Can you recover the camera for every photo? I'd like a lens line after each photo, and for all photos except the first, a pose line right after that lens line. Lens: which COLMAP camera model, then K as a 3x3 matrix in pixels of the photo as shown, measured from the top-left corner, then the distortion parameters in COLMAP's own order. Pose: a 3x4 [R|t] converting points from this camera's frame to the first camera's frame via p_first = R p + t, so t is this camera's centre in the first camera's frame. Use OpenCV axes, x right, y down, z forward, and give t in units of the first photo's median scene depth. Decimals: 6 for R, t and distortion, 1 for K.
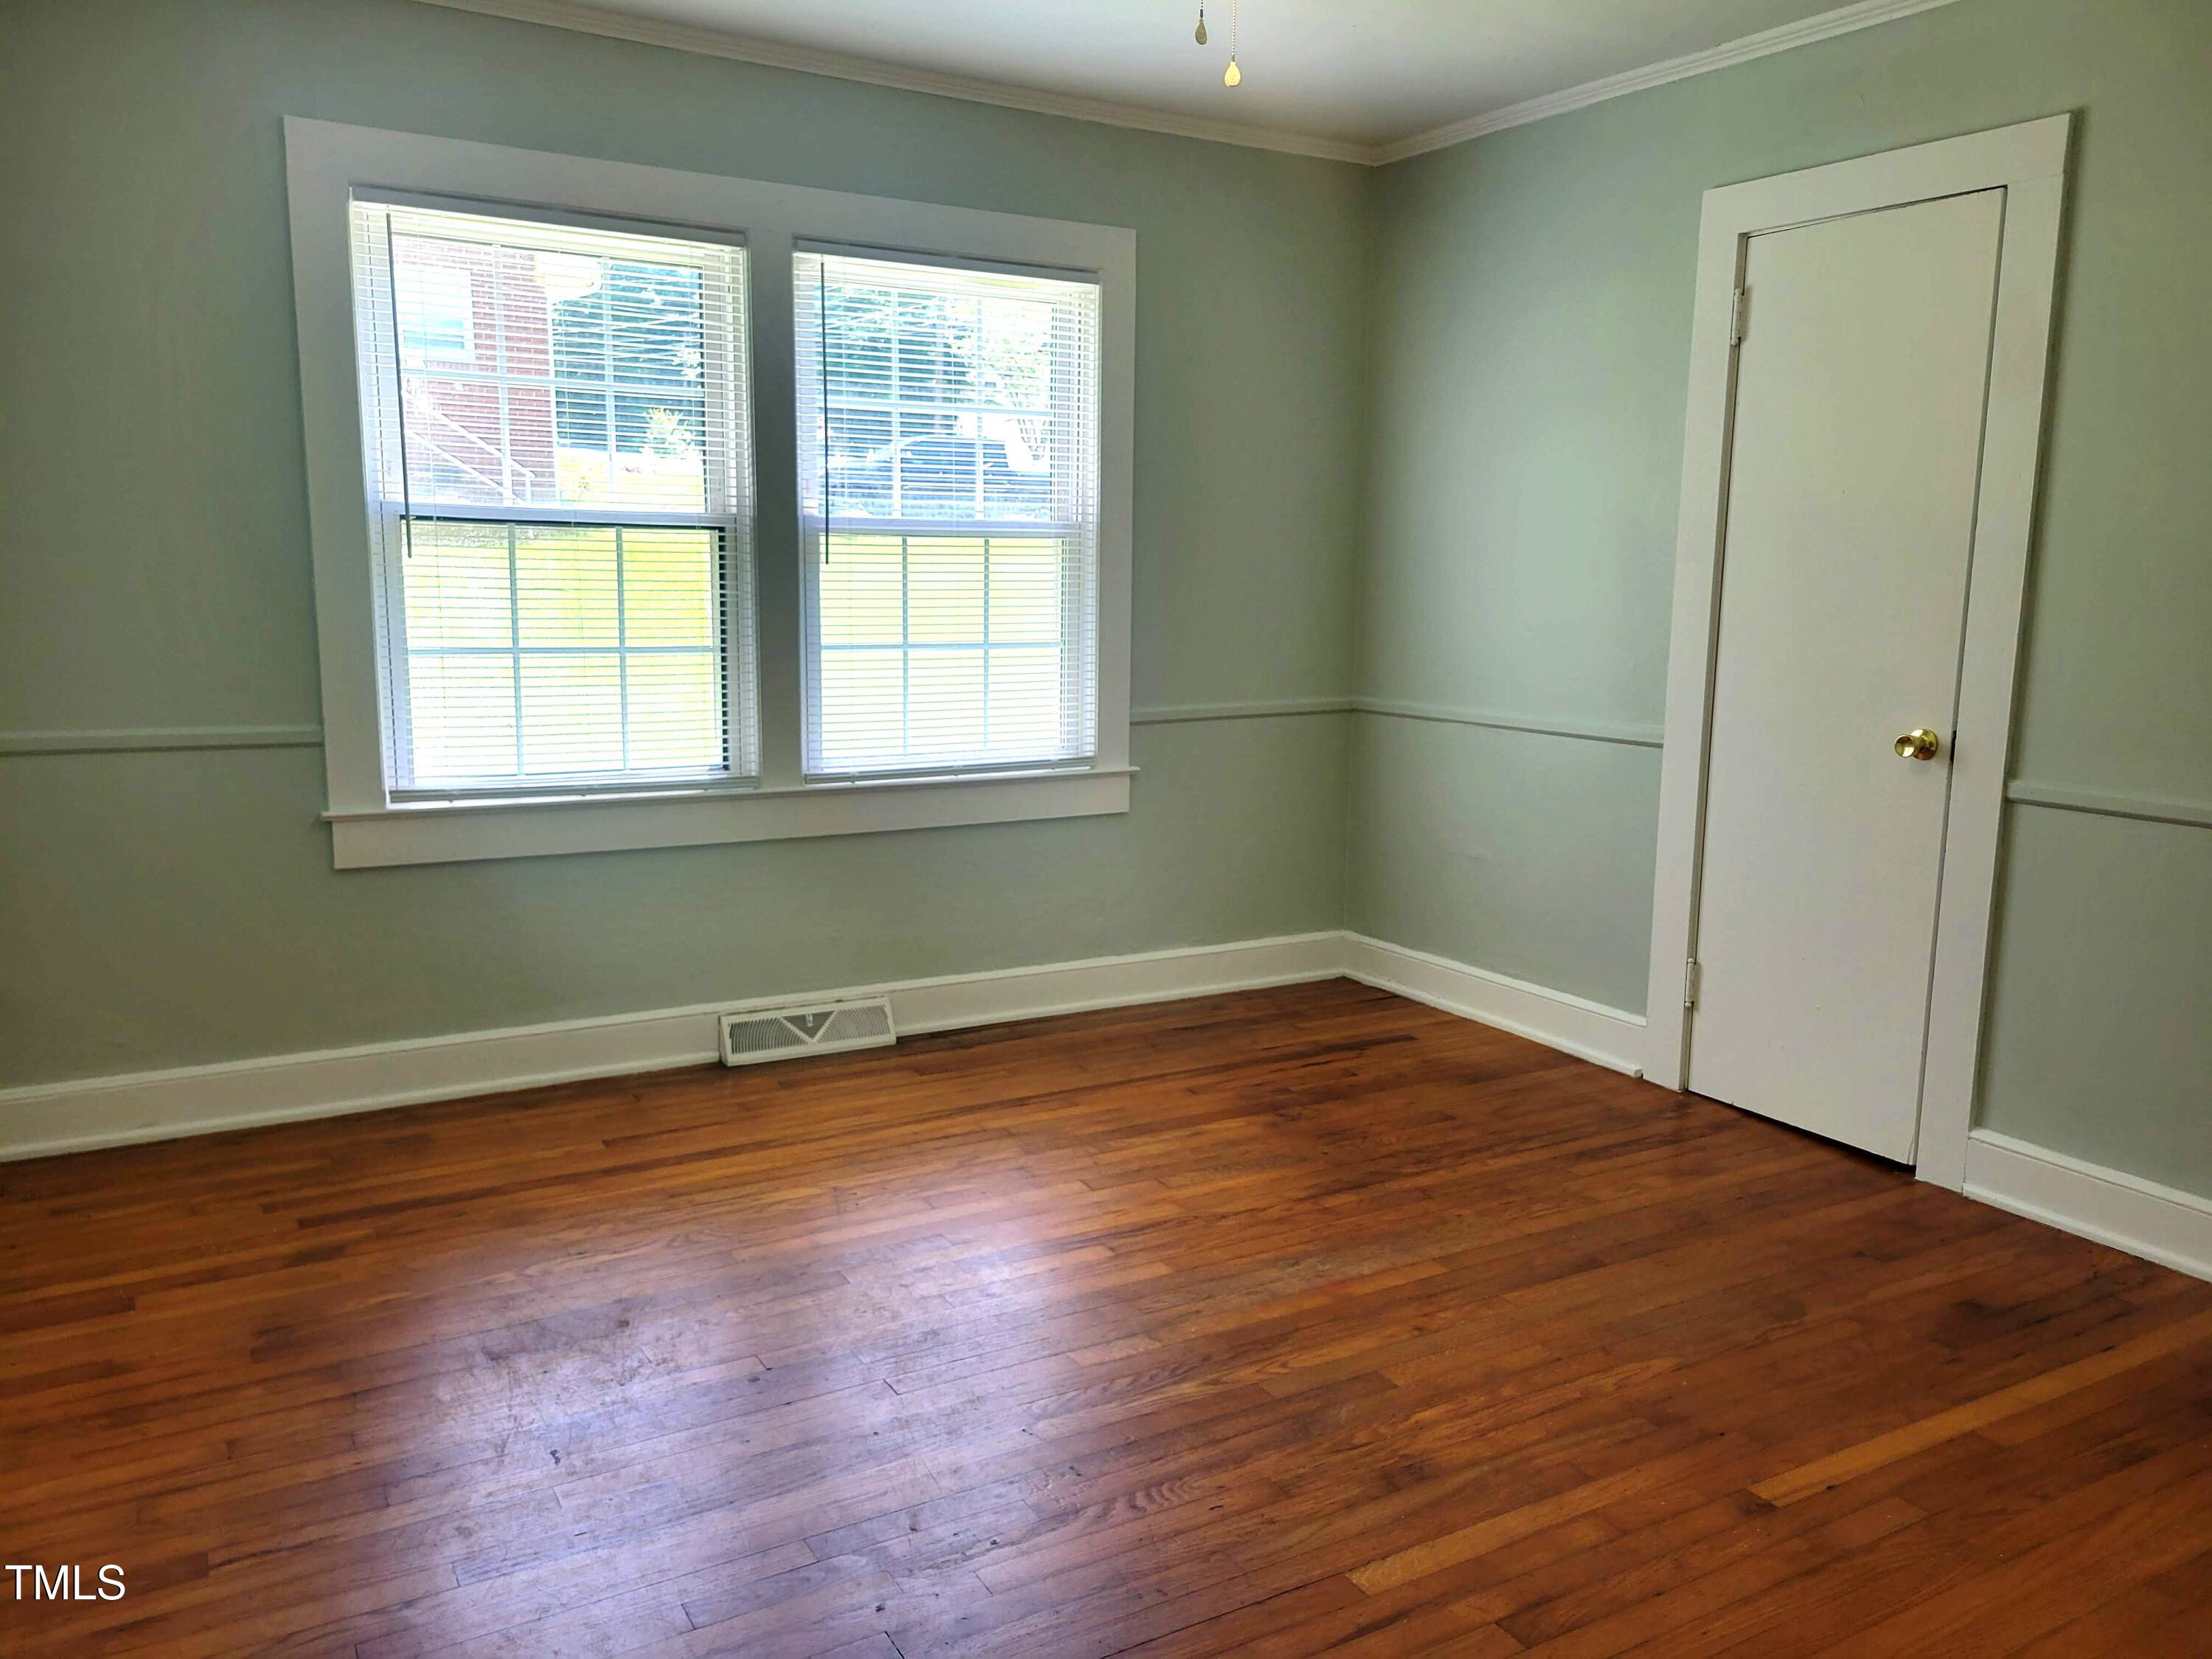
lens RADIAL K [[1716.4, 0, 1113.8], [0, 1716.4, 869.1], [0, 0, 1]] dist [0.053072, -0.002188]
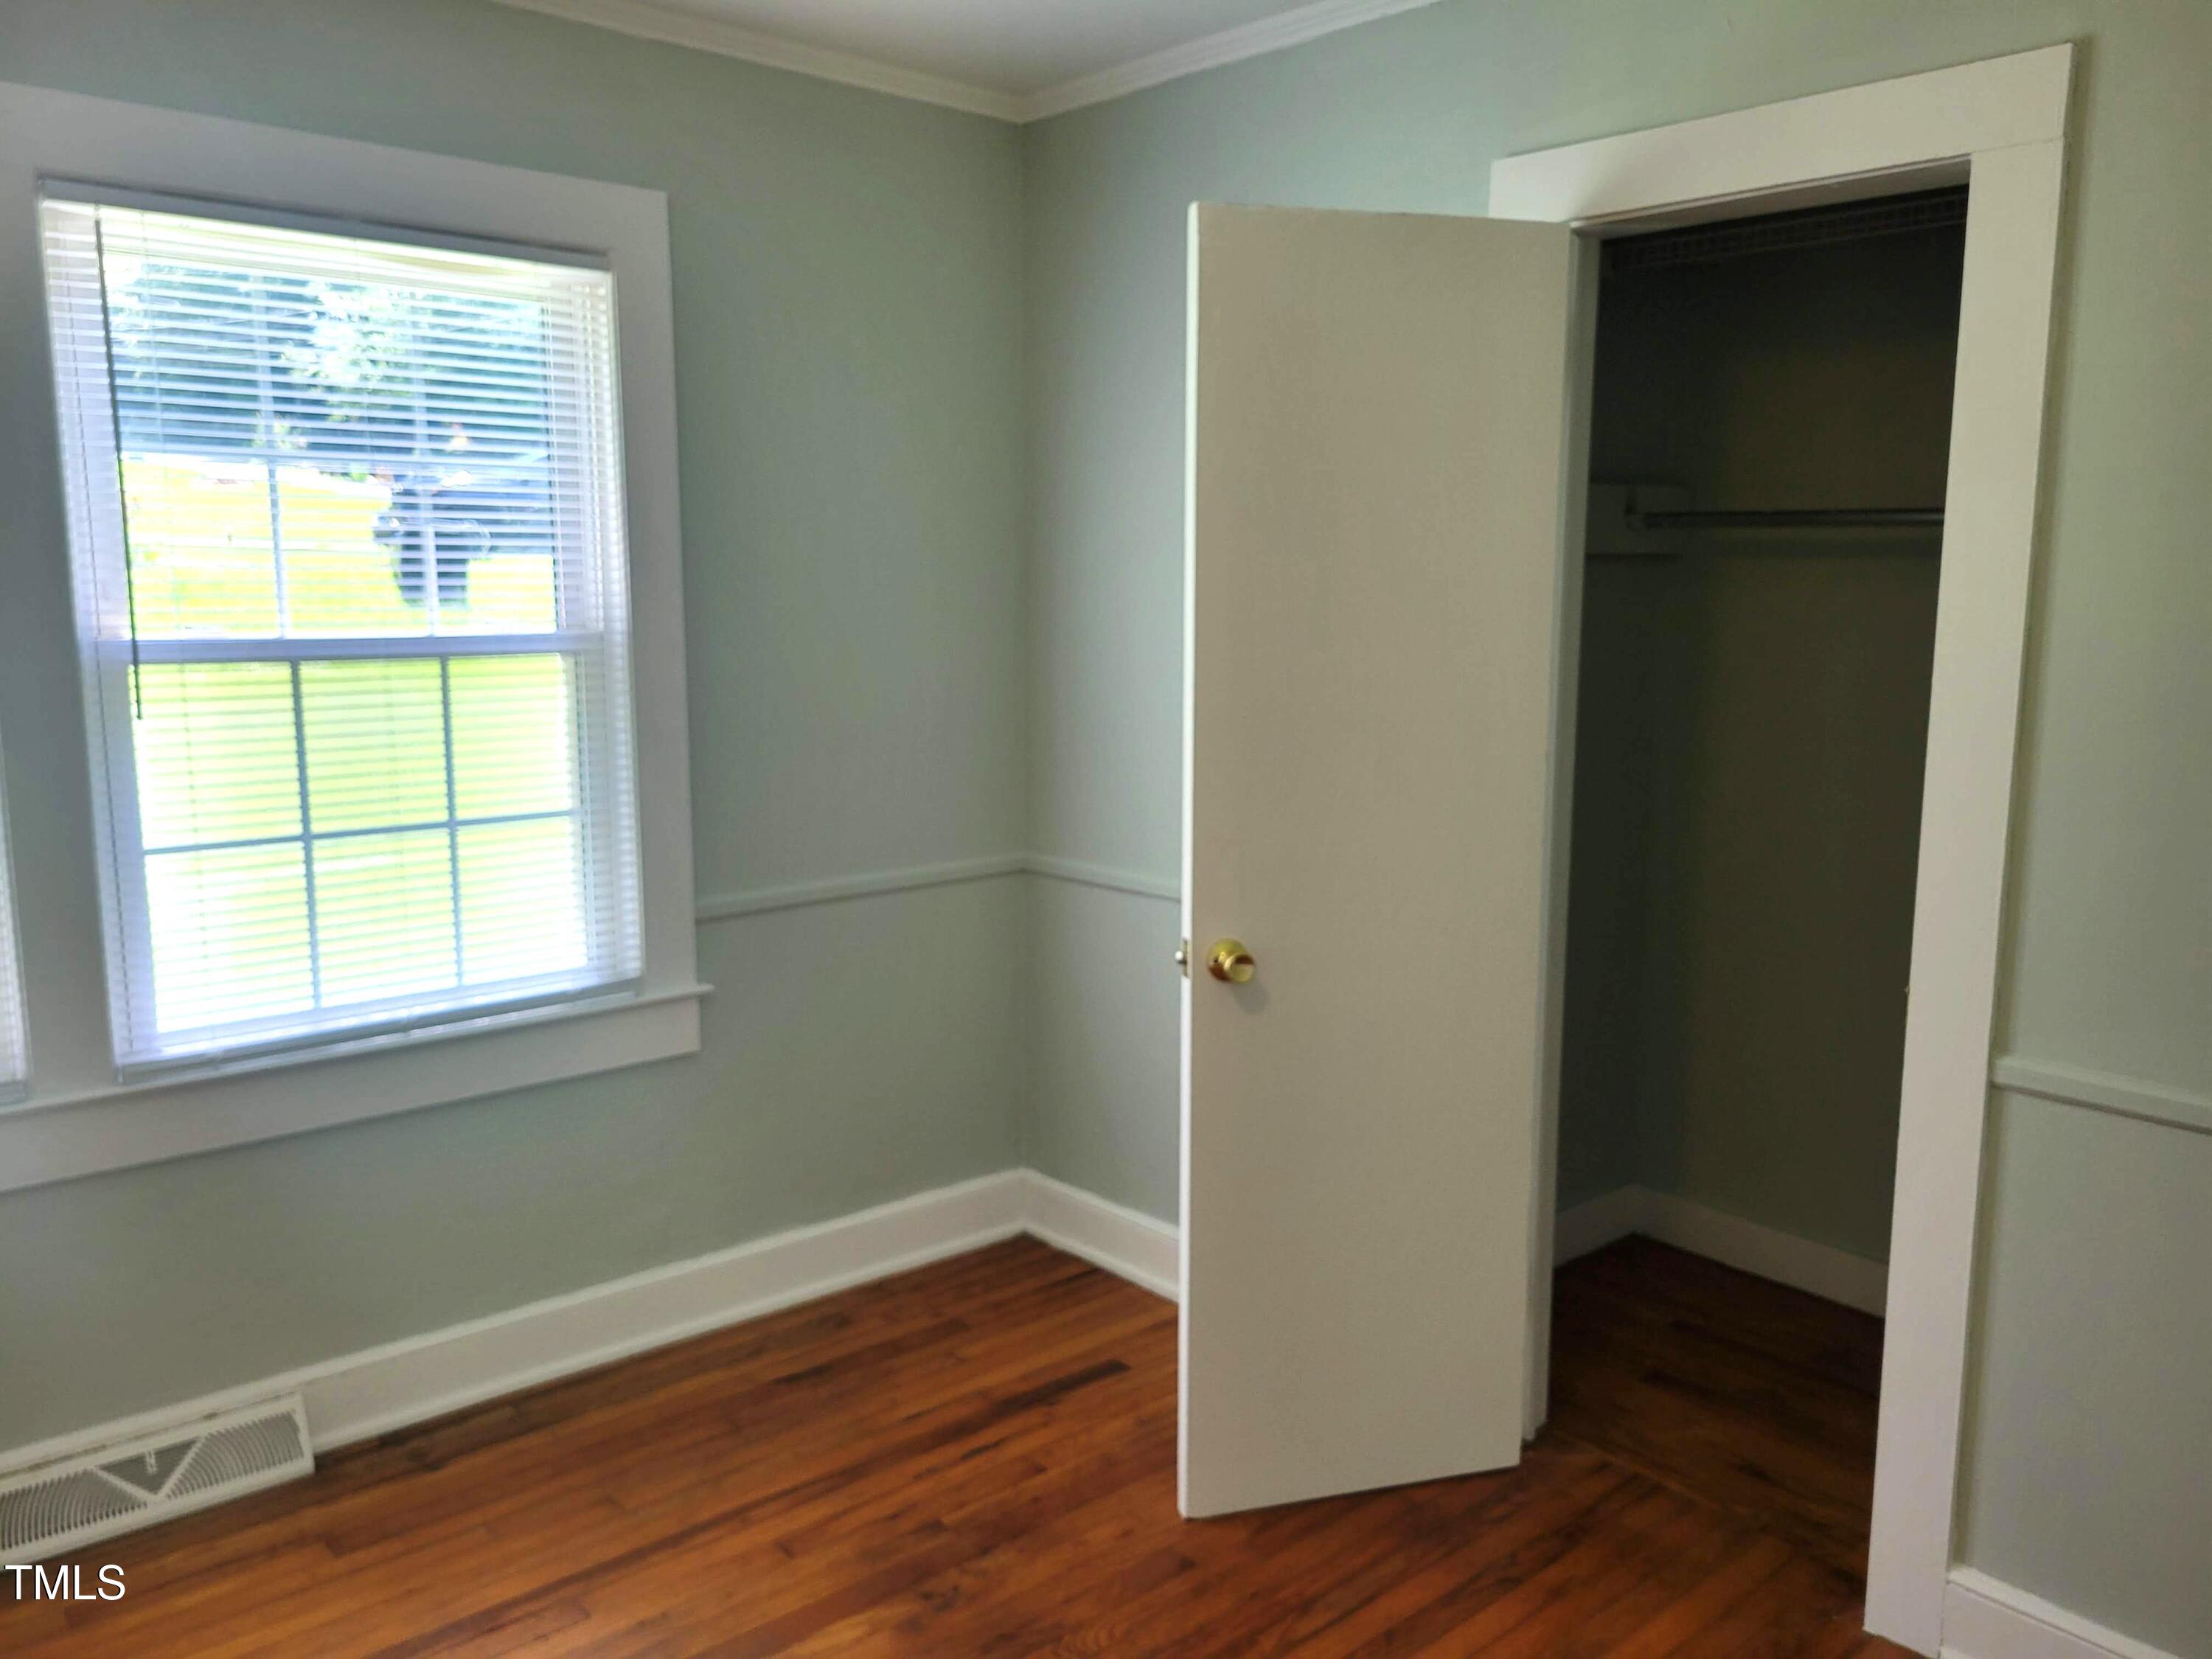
lens RADIAL K [[1673.4, 0, 1109.4], [0, 1673.4, 872.8], [0, 0, 1]] dist [0.038757, -0.006665]
pose [[0.983770, -0.038907, 0.175167, 0.060023], [0.037939, 0.999241, 0.008873, -0.113876], [-0.175379, -0.002084, 0.984499, 0.348944]]
